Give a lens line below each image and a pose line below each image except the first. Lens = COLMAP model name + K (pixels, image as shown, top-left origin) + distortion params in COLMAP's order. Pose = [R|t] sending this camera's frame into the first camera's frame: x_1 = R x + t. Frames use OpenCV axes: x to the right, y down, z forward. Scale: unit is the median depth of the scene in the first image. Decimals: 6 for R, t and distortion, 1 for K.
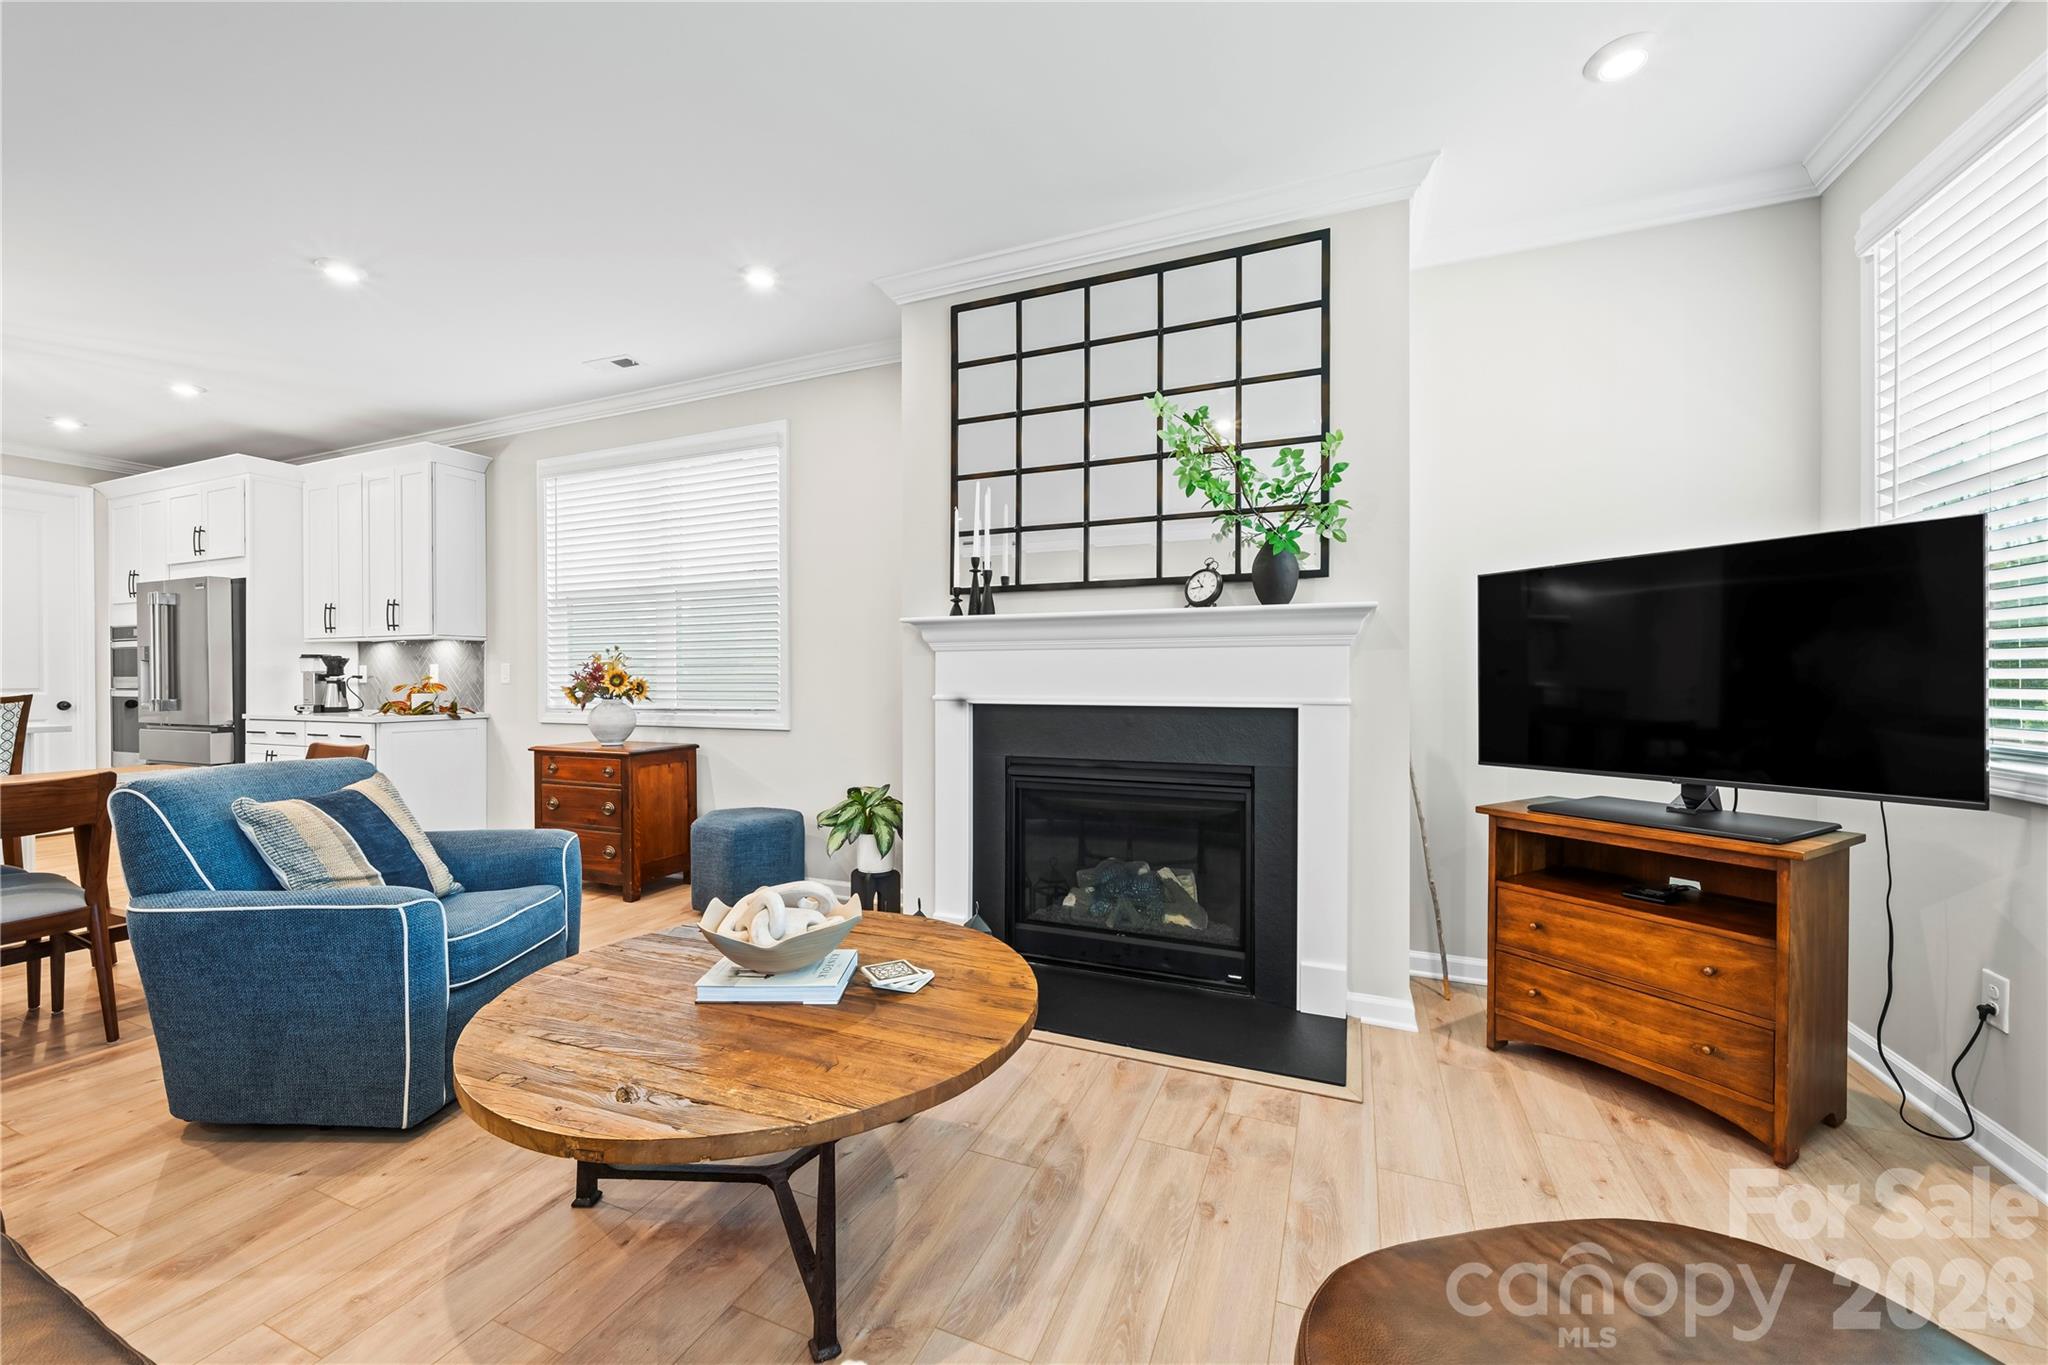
lens RADIAL K [[794.0, 0, 1009.9], [0, 794.0, 679.1], [0, 0, 1]] dist [-0.000162, 0.000069]
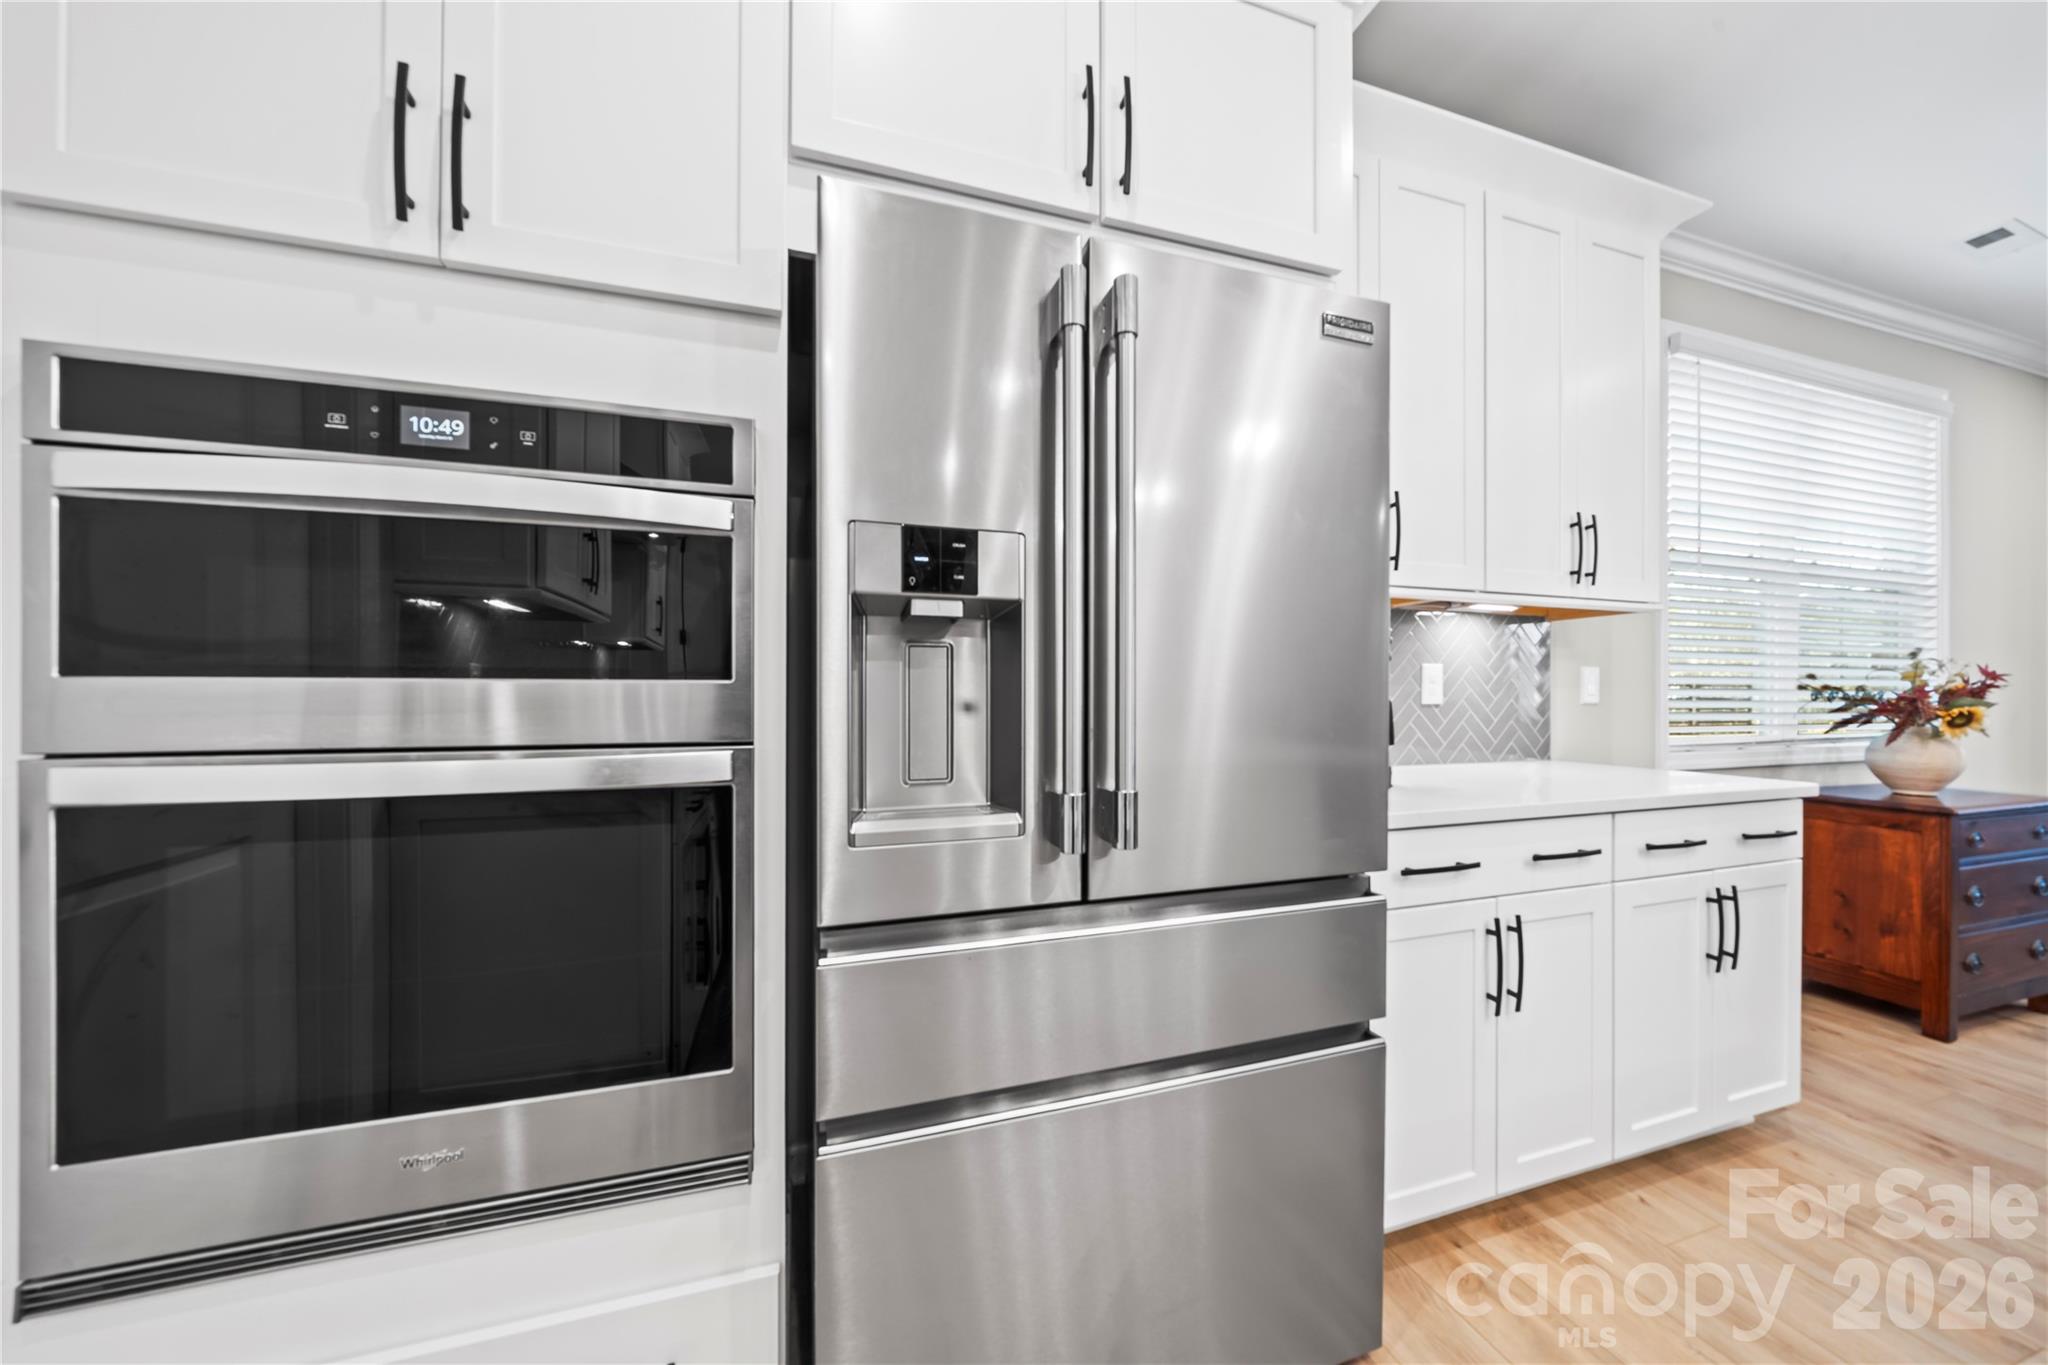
lens RADIAL K [[695.2, 0, 1020.5], [0, 695.2, 692.7], [0, 0, 1]] dist [-0.011112, -0.000067]
pose [[0.757443, 0.003404, 0.652892, -1.793355], [0.000263, 0.999985, -0.005520, 0.000692], [-0.652901, 0.004353, 0.757431, 1.301906]]
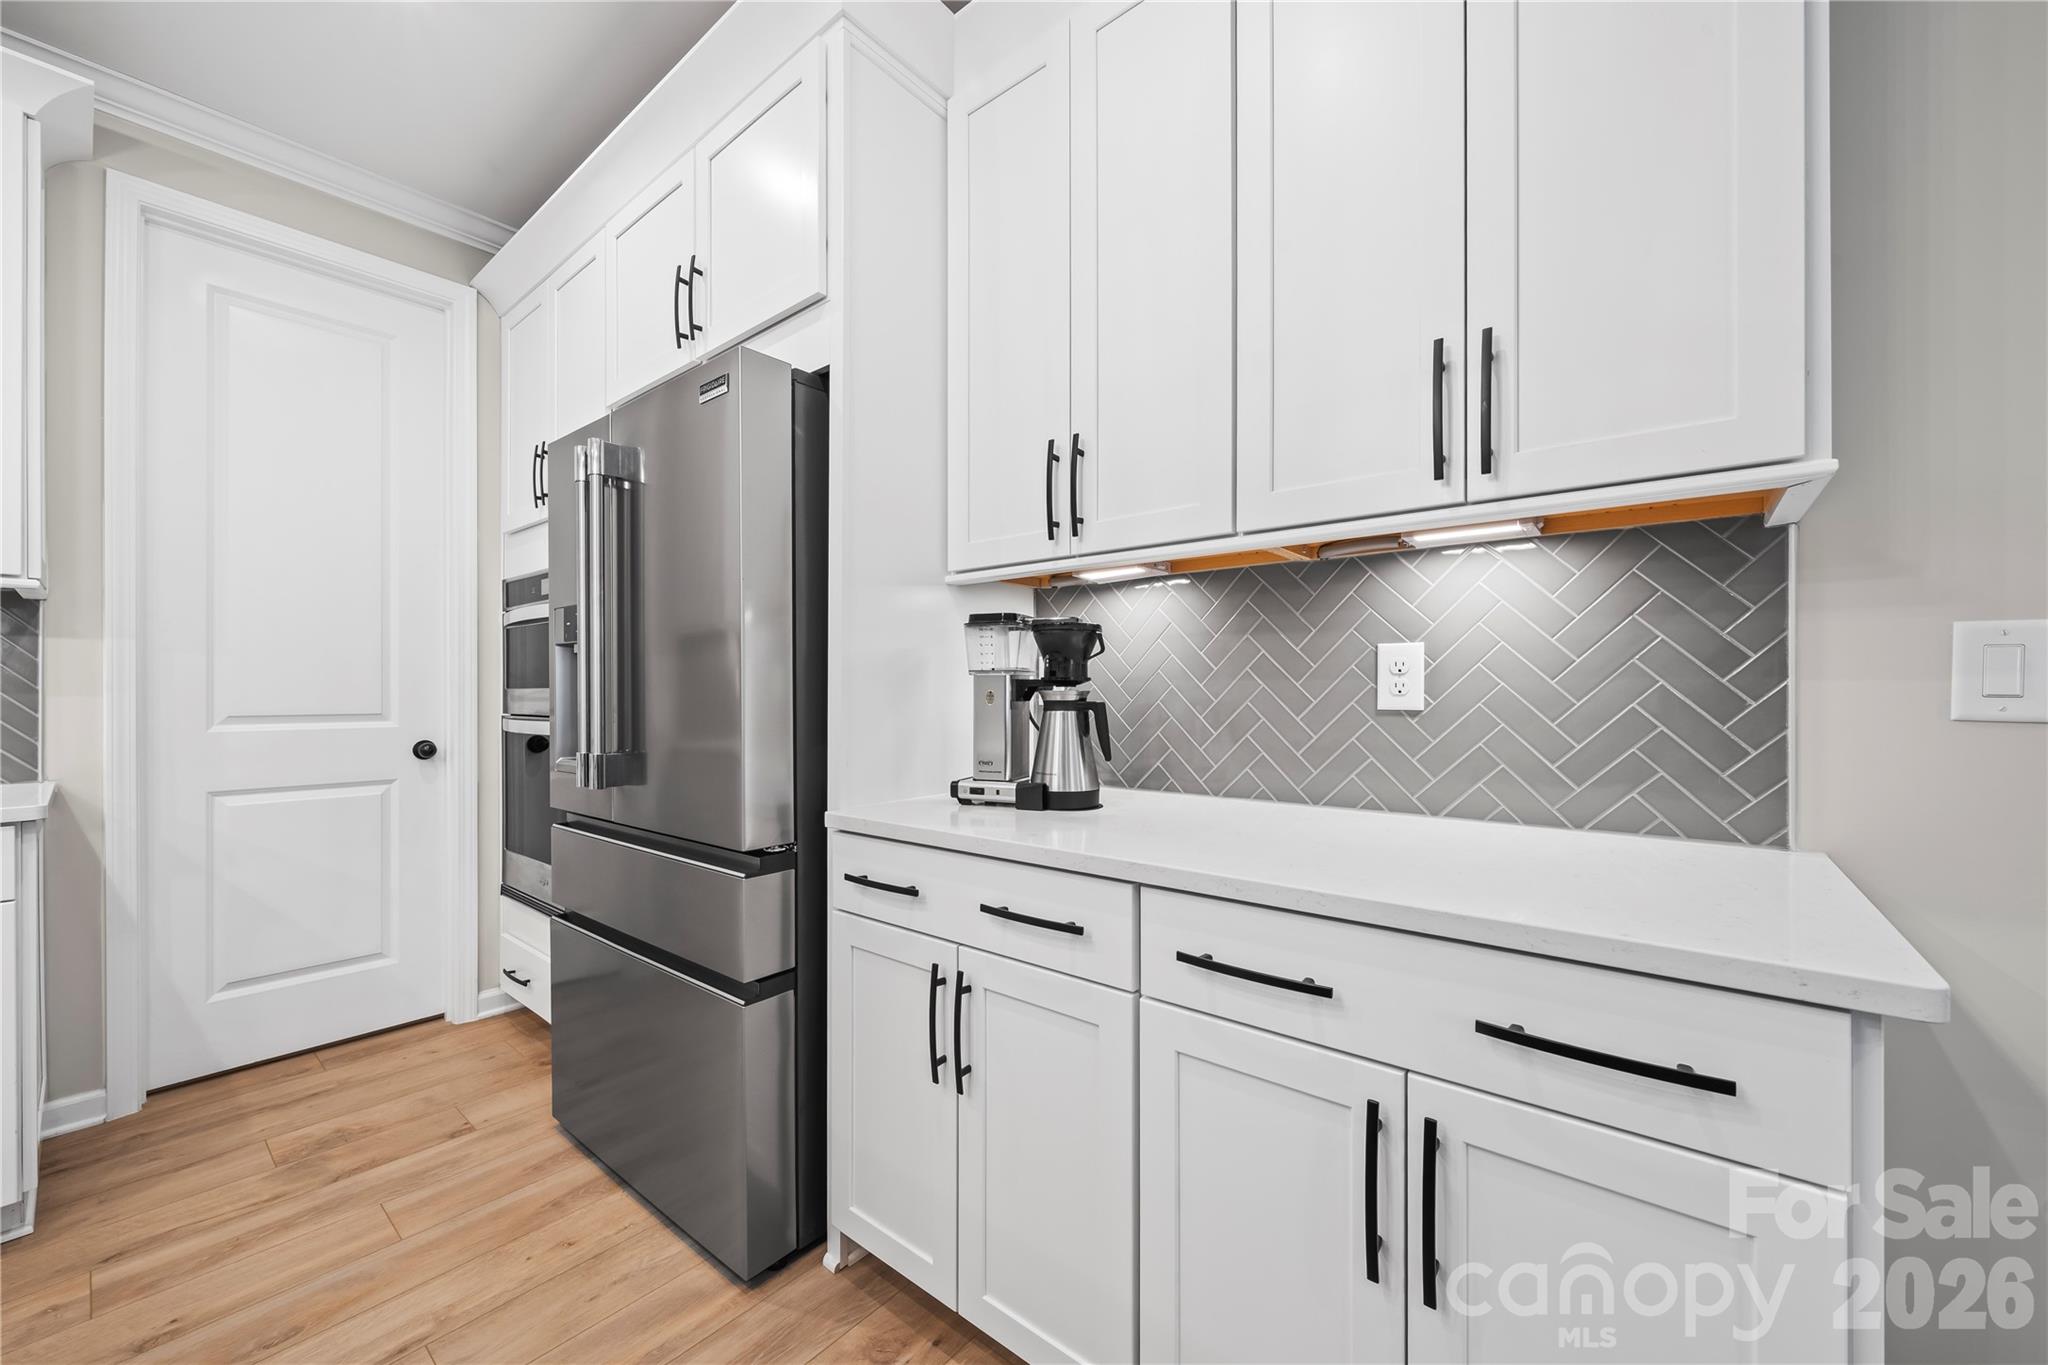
lens RADIAL K [[769.8, 0, 1024.0], [0, 769.8, 682.5], [0, 0, 1]] dist [-0.001215, -0.000098]
pose [[0.961587, -0.003250, -0.274482, -1.190443], [0.000603, 0.999953, -0.009724, -0.003447], [0.274500, 0.009185, 0.961543, 1.082117]]
